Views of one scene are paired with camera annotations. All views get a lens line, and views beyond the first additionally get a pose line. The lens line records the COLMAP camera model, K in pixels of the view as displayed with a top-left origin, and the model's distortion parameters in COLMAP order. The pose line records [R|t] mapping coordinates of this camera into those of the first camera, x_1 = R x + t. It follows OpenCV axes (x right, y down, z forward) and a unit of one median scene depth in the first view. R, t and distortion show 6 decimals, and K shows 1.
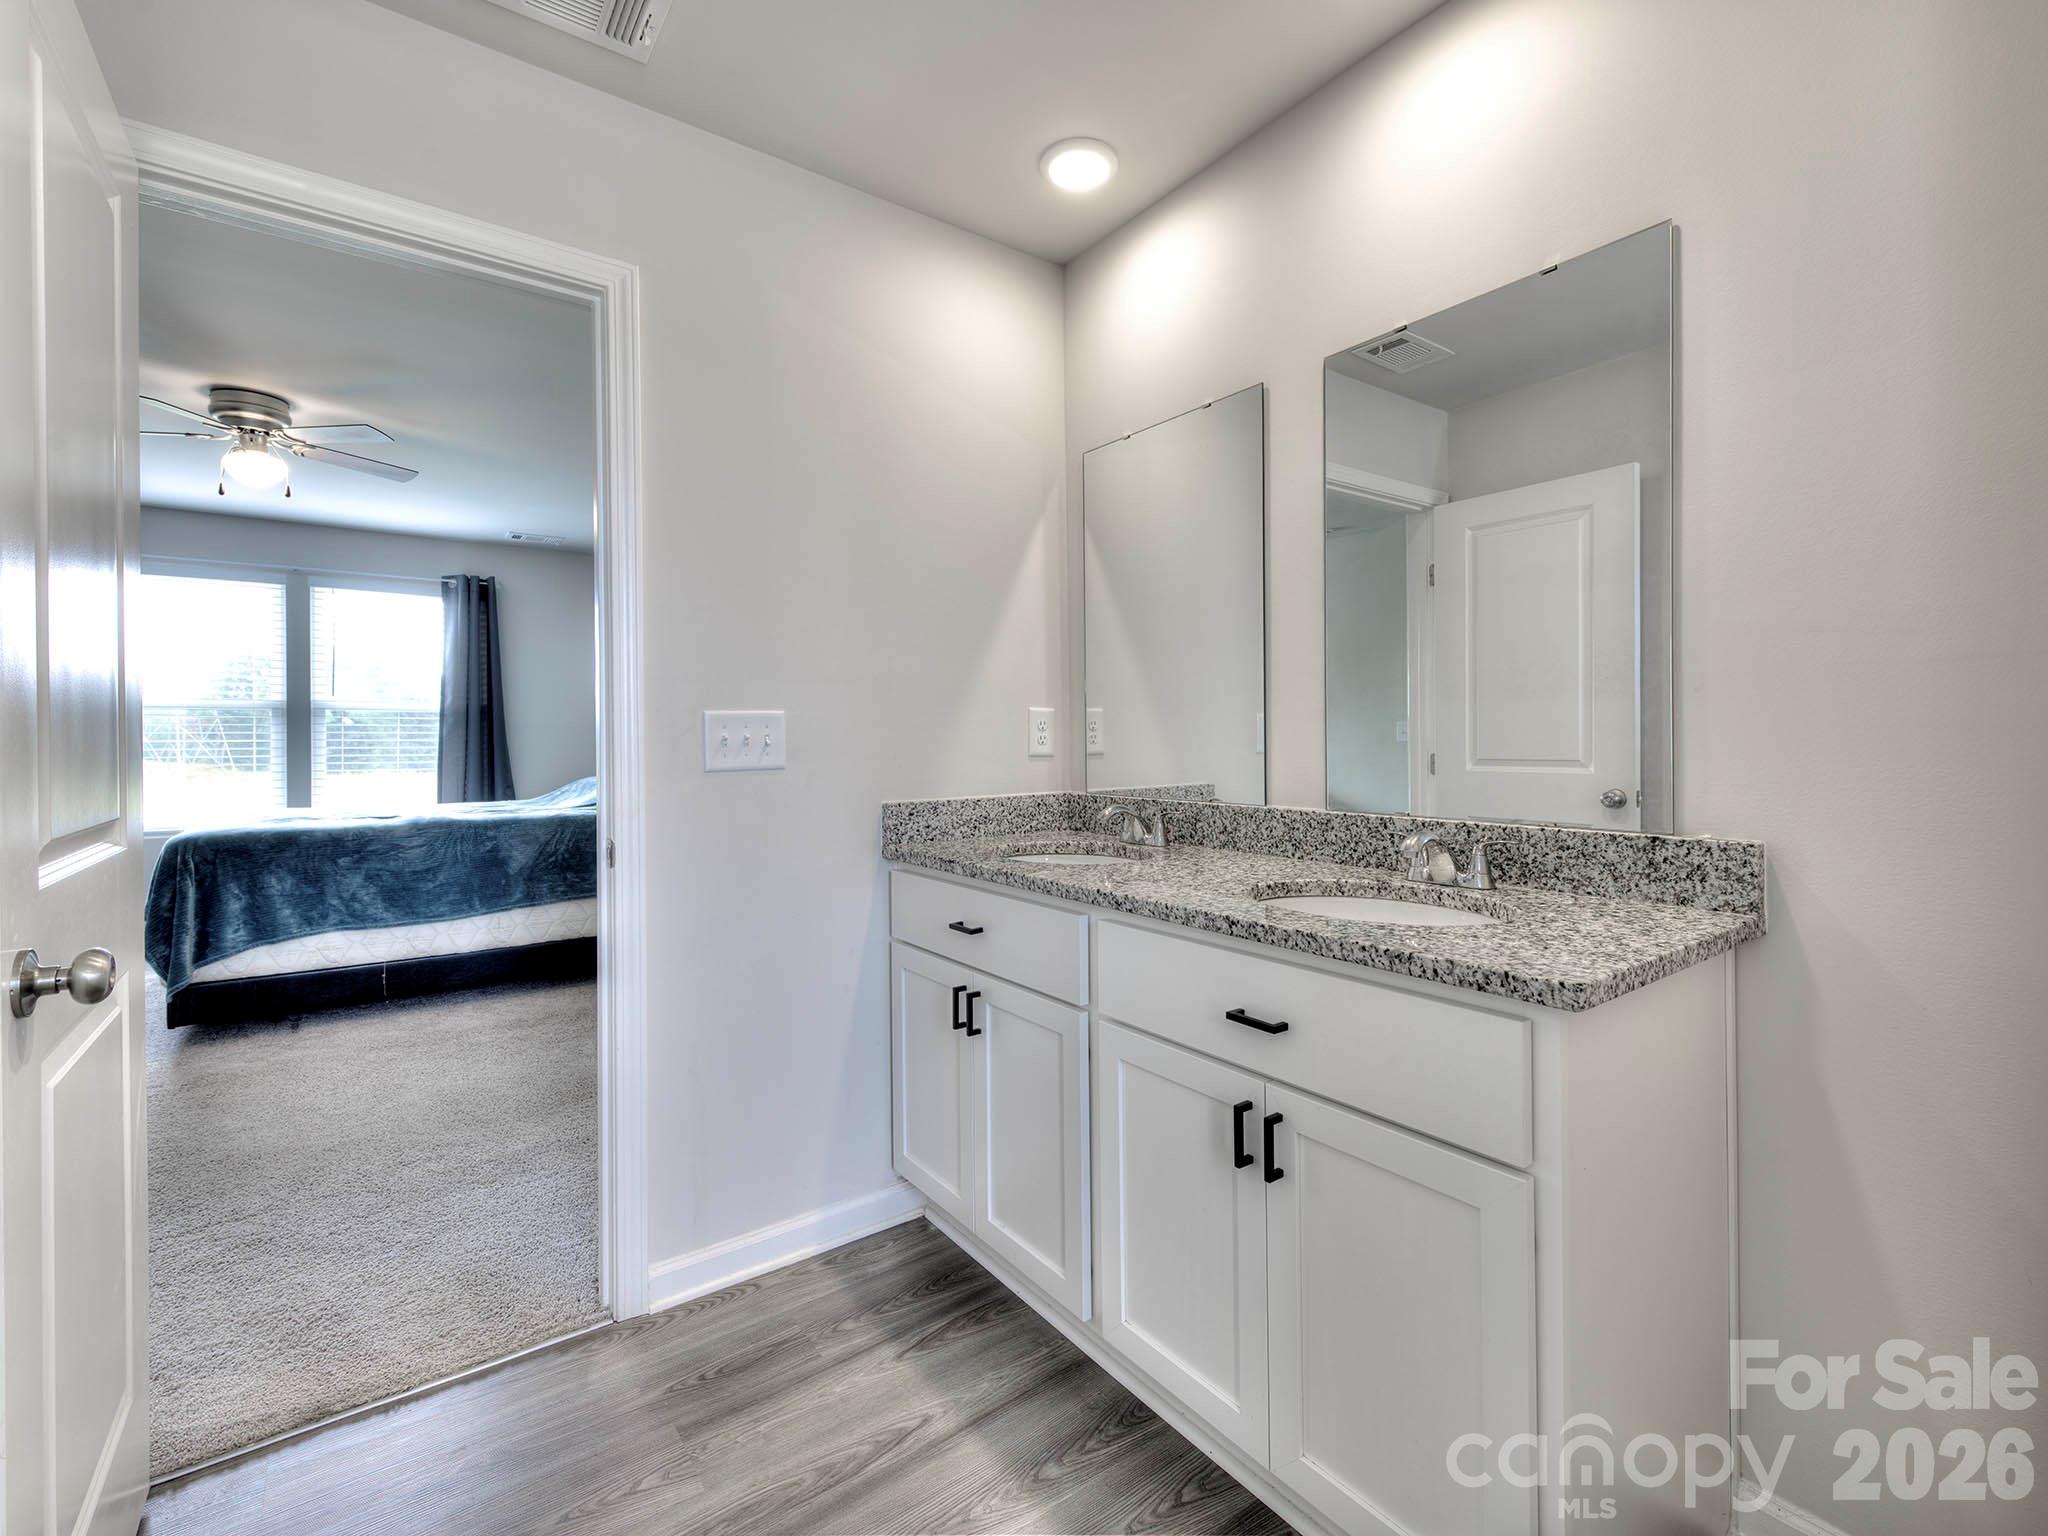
lens RADIAL K [[913.4, 0, 1051.2], [0, 913.4, 743.7], [0, 0, 1]] dist [0.014383, -0.007465]
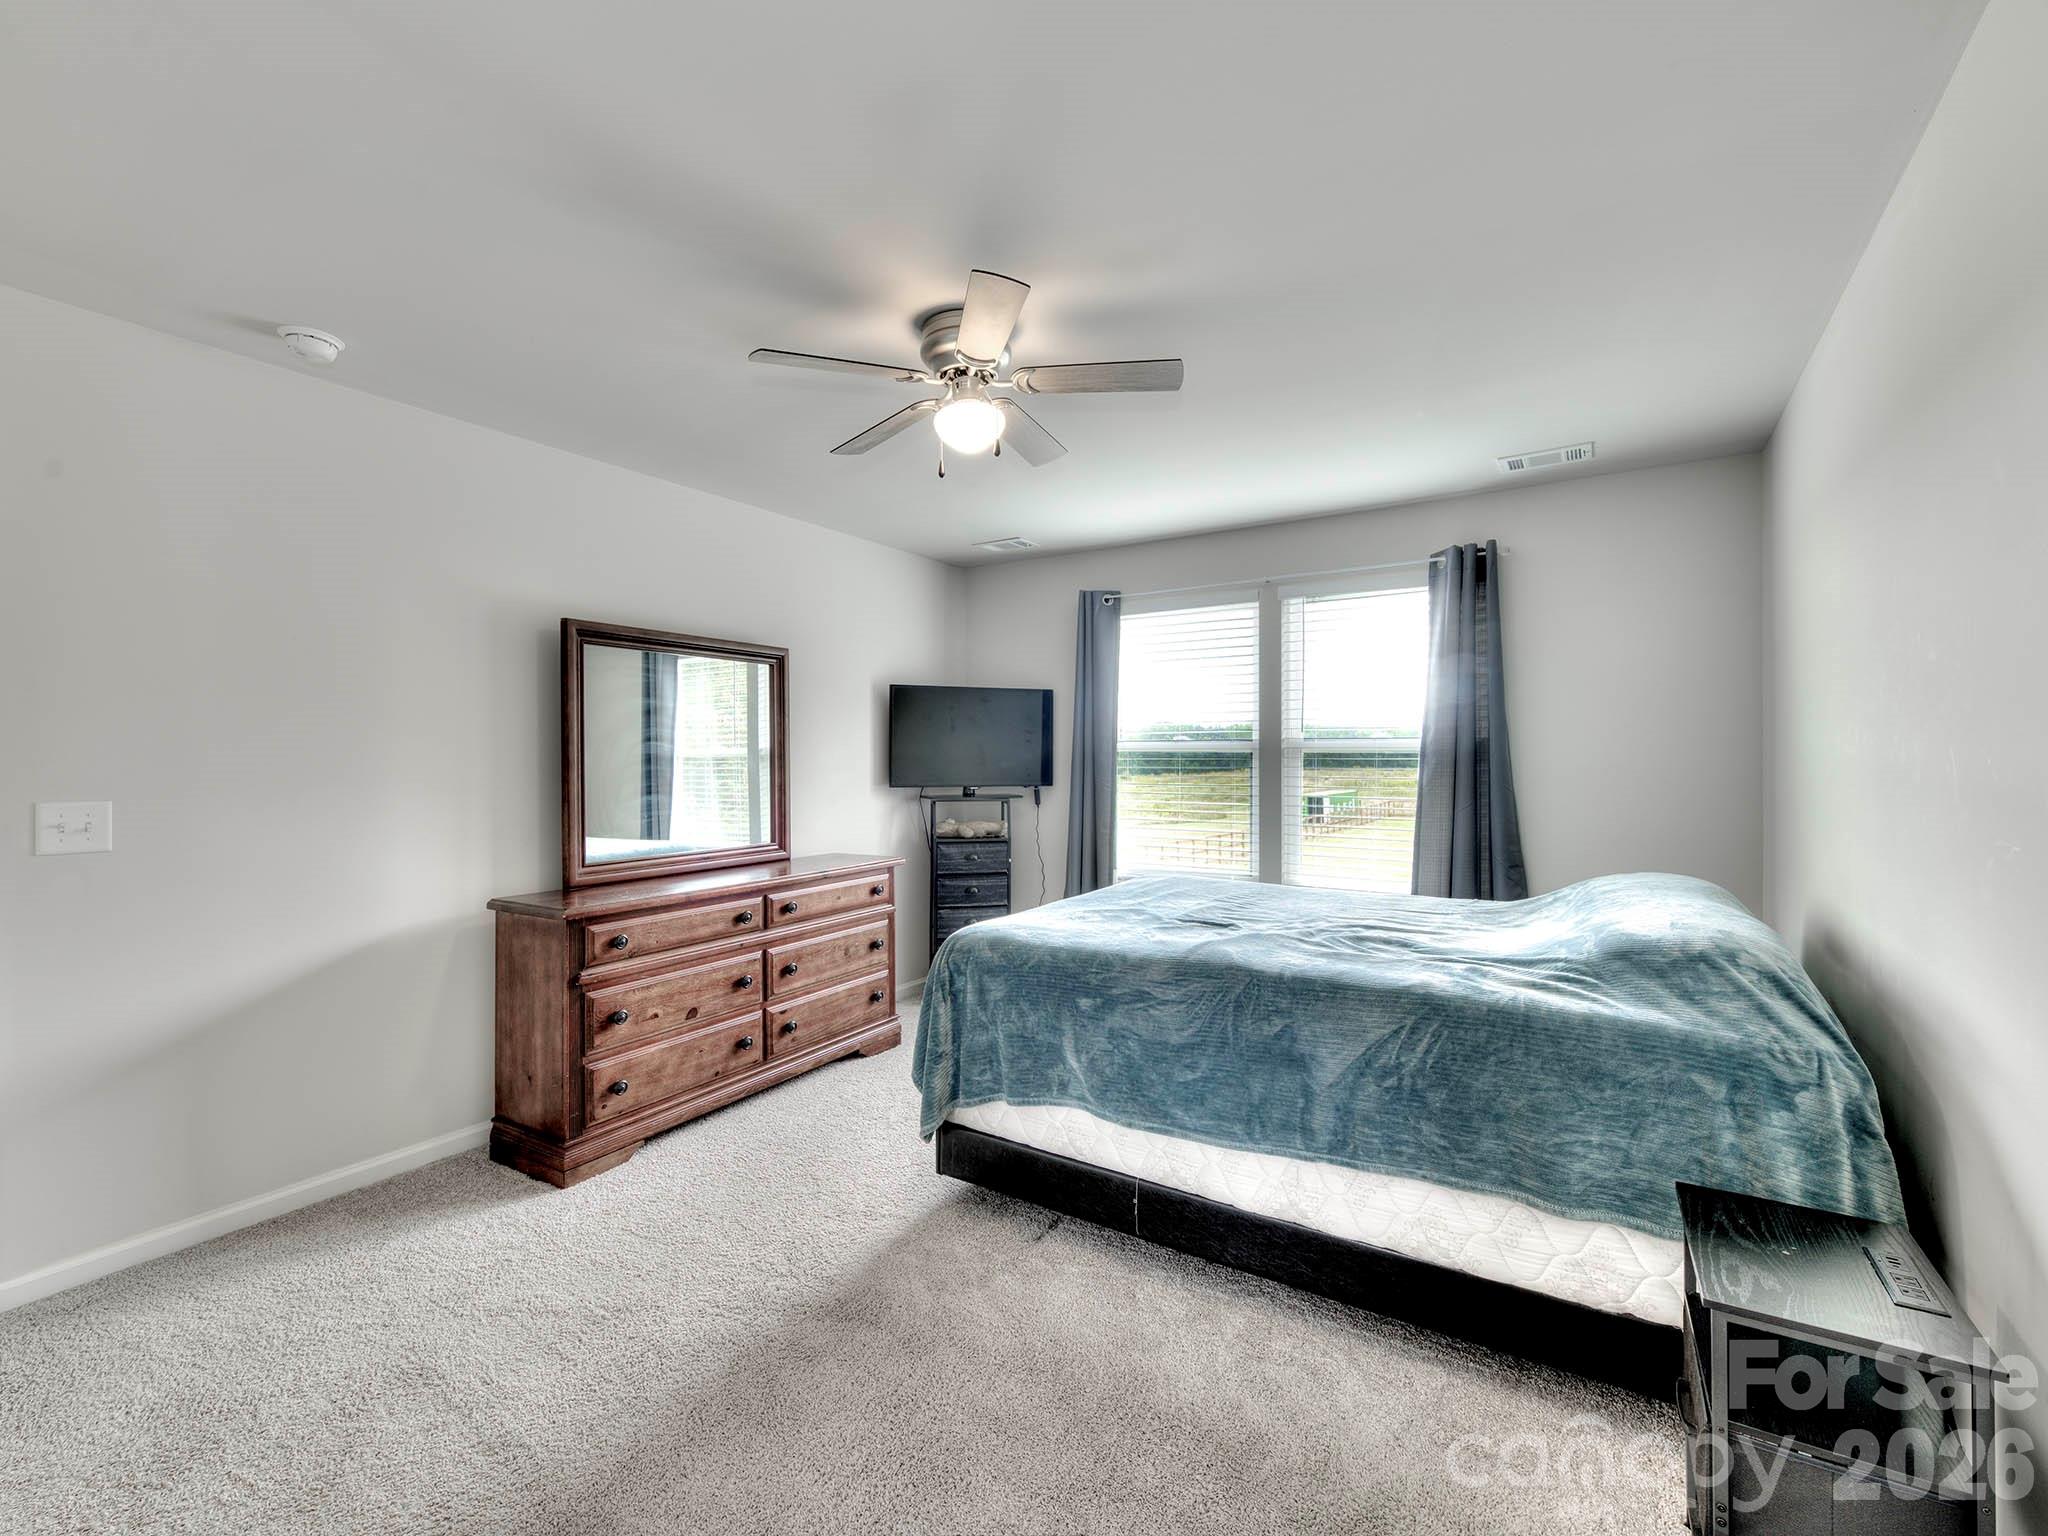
lens RADIAL K [[889.5, 0, 1020.4], [0, 889.5, 760.0], [0, 0, 1]] dist [0.015299, -0.006156]
pose [[0.331454, 0.008328, -0.943435, -0.135596], [-0.002383, 0.999965, 0.007989, -0.033898], [0.943469, -0.000400, 0.331462, 0.519074]]
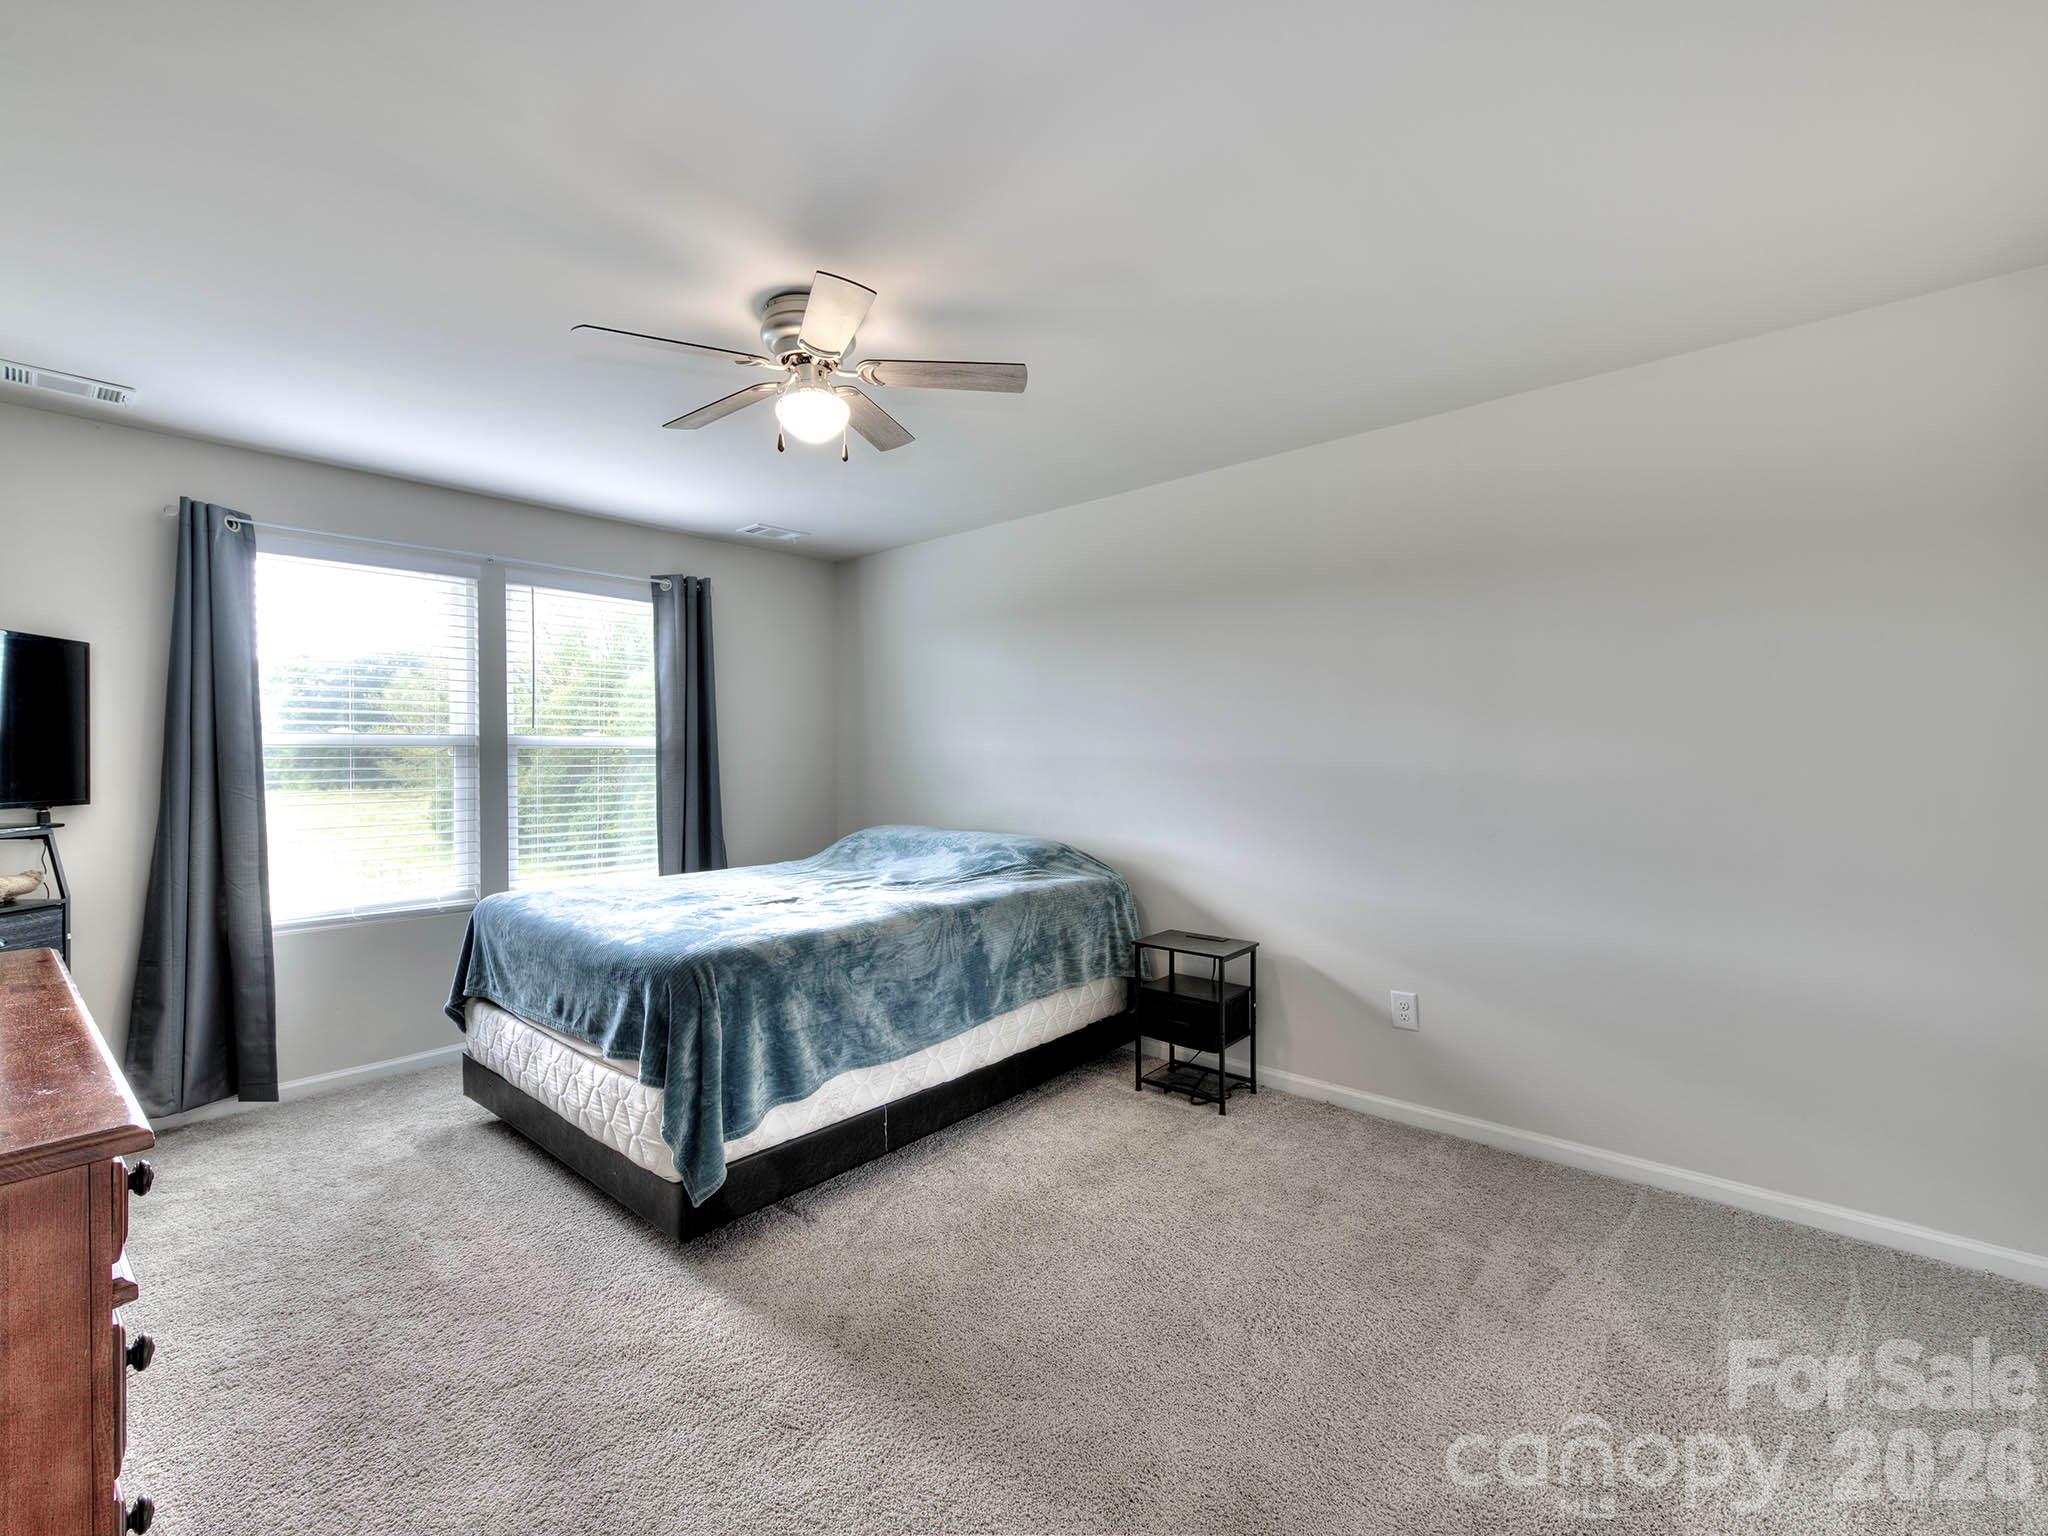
lens RADIAL K [[889.5, 0, 1020.4], [0, 889.5, 760.0], [0, 0, 1]] dist [0.015299, -0.006156]
pose [[0.981332, -0.001806, 0.192314, -0.538912], [0.001183, 0.999994, 0.003357, -0.028523], [-0.192319, -0.003067, 0.981328, 0.201363]]
